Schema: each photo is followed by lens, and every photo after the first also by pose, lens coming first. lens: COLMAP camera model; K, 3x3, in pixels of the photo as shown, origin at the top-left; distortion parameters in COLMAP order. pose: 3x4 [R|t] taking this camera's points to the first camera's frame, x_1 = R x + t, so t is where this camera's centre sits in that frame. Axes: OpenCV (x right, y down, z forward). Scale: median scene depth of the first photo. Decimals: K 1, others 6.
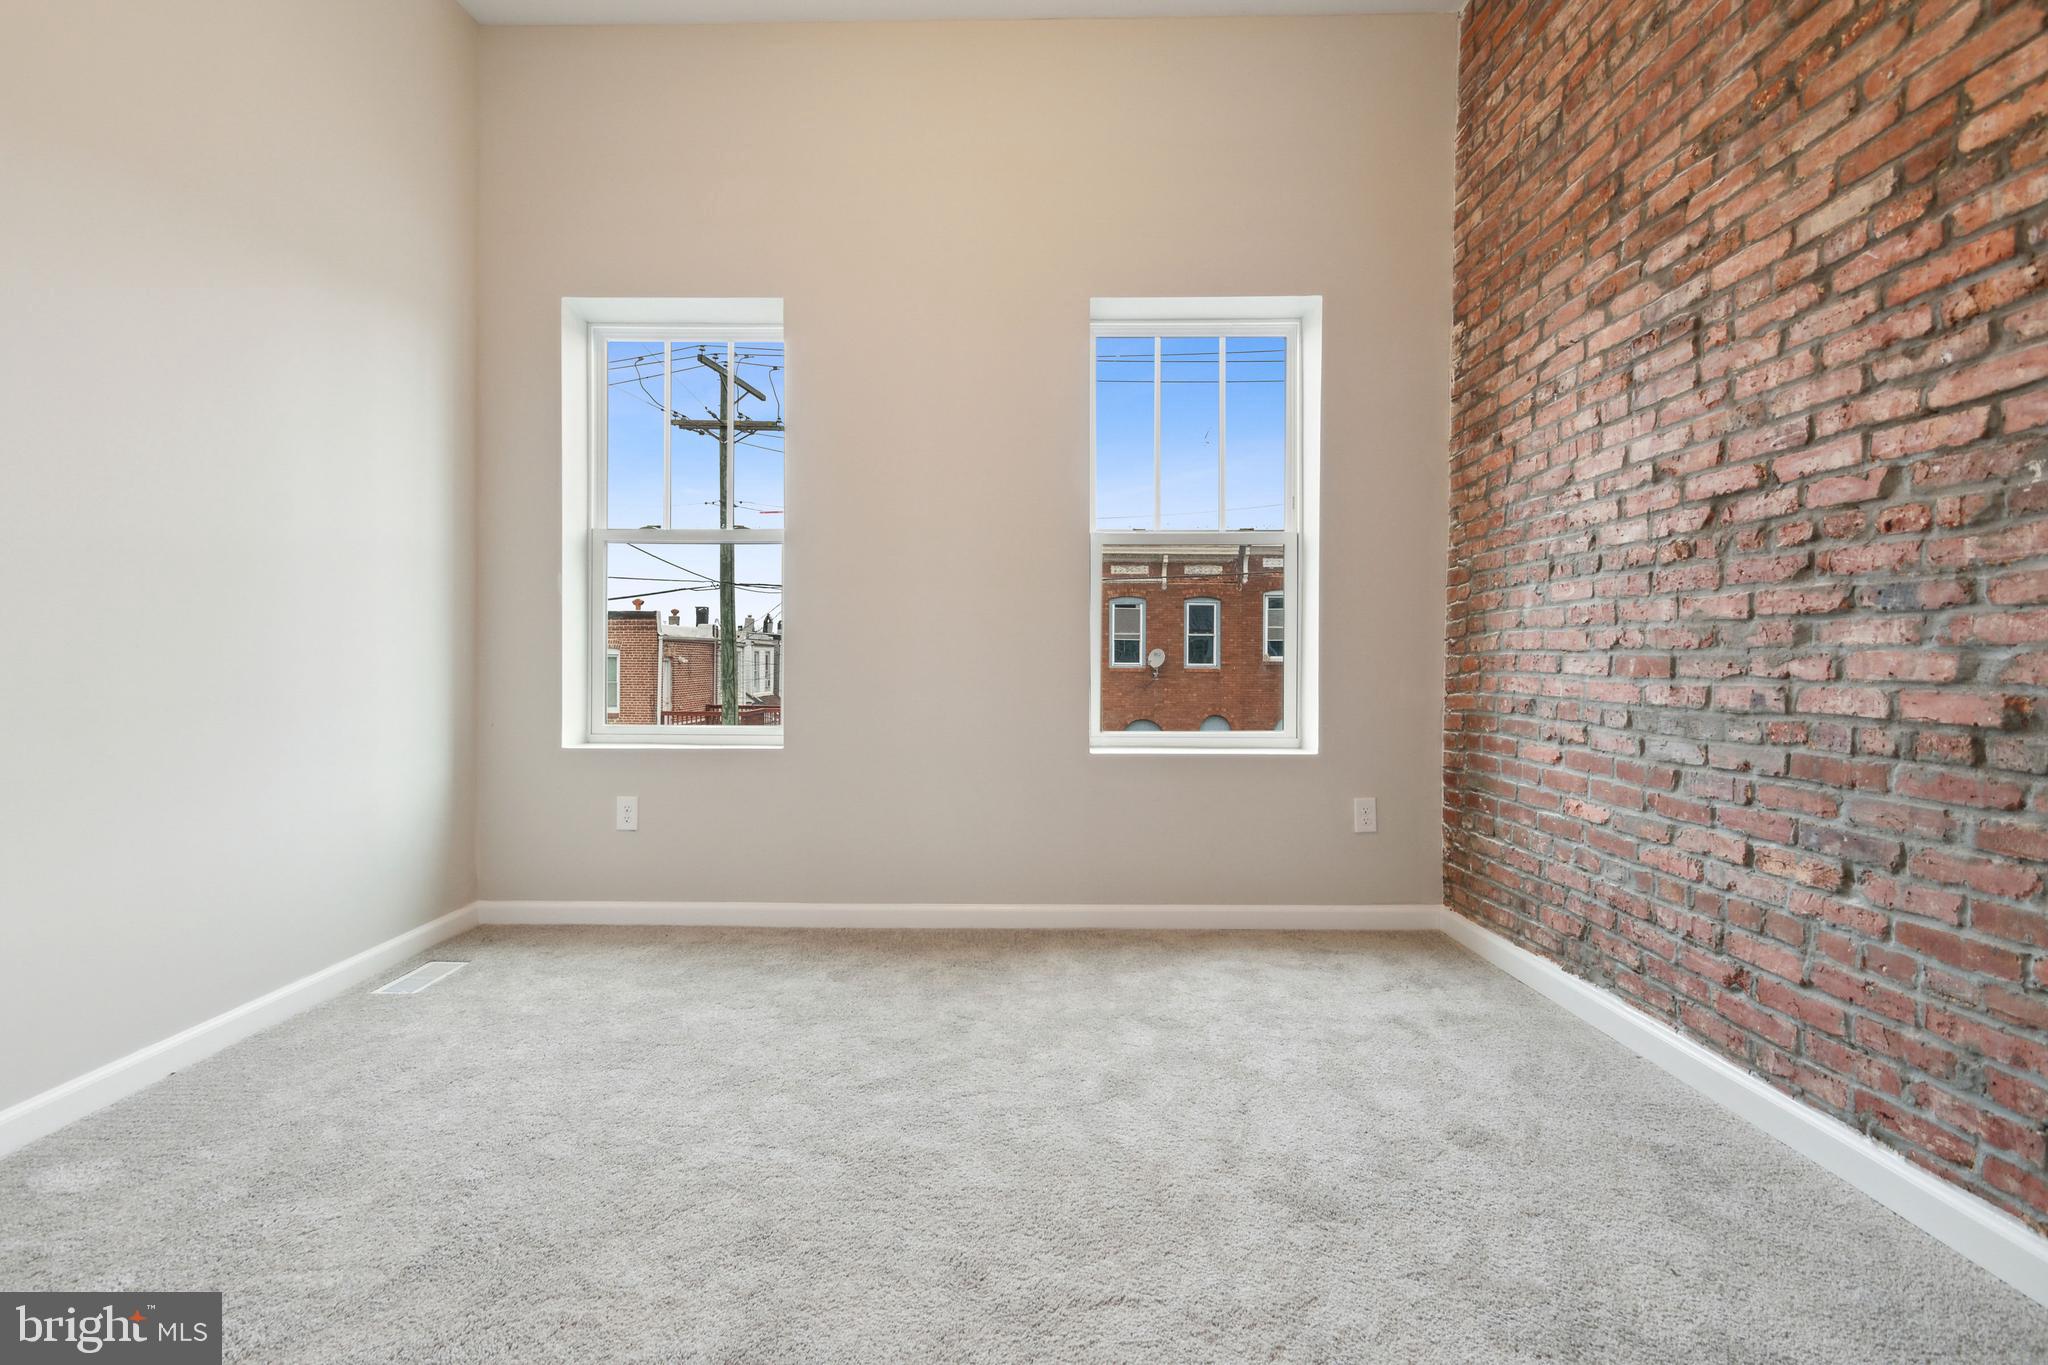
lens RADIAL K [[930.6, 0, 1009.2], [0, 930.6, 671.5], [0, 0, 1]] dist [0.004222, 0.000508]
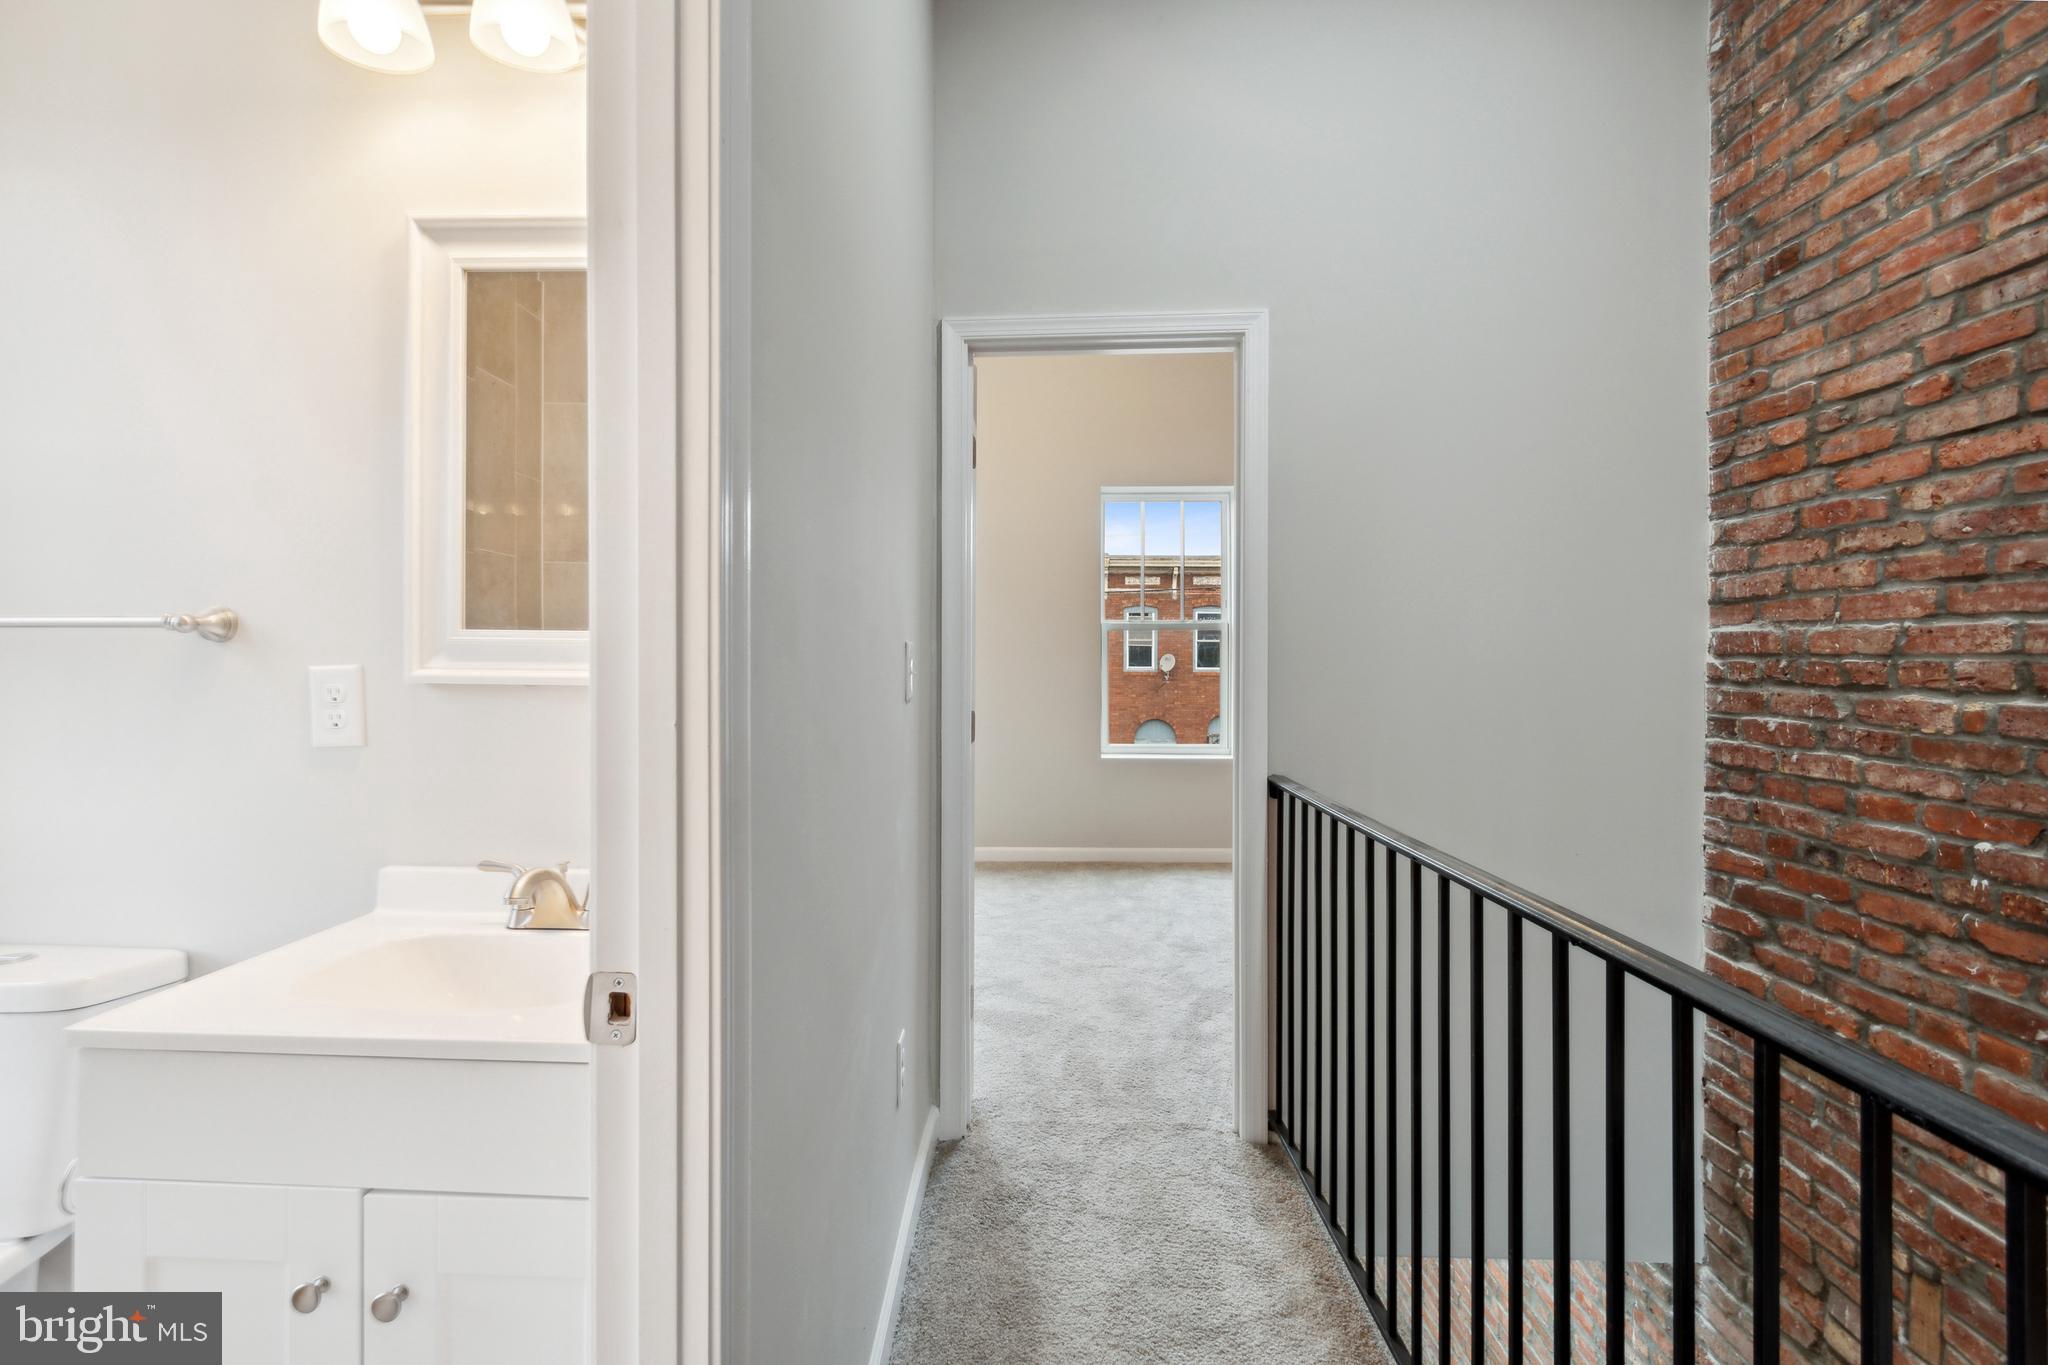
lens RADIAL K [[930.6, 0, 1009.2], [0, 930.6, 671.5], [0, 0, 1]] dist [0.004222, 0.000508]
pose [[0.999831, -0.002278, -0.018216, -0.029169], [0.002366, 0.999986, 0.004826, -0.046483], [0.018205, -0.004869, 0.999822, -0.411657]]
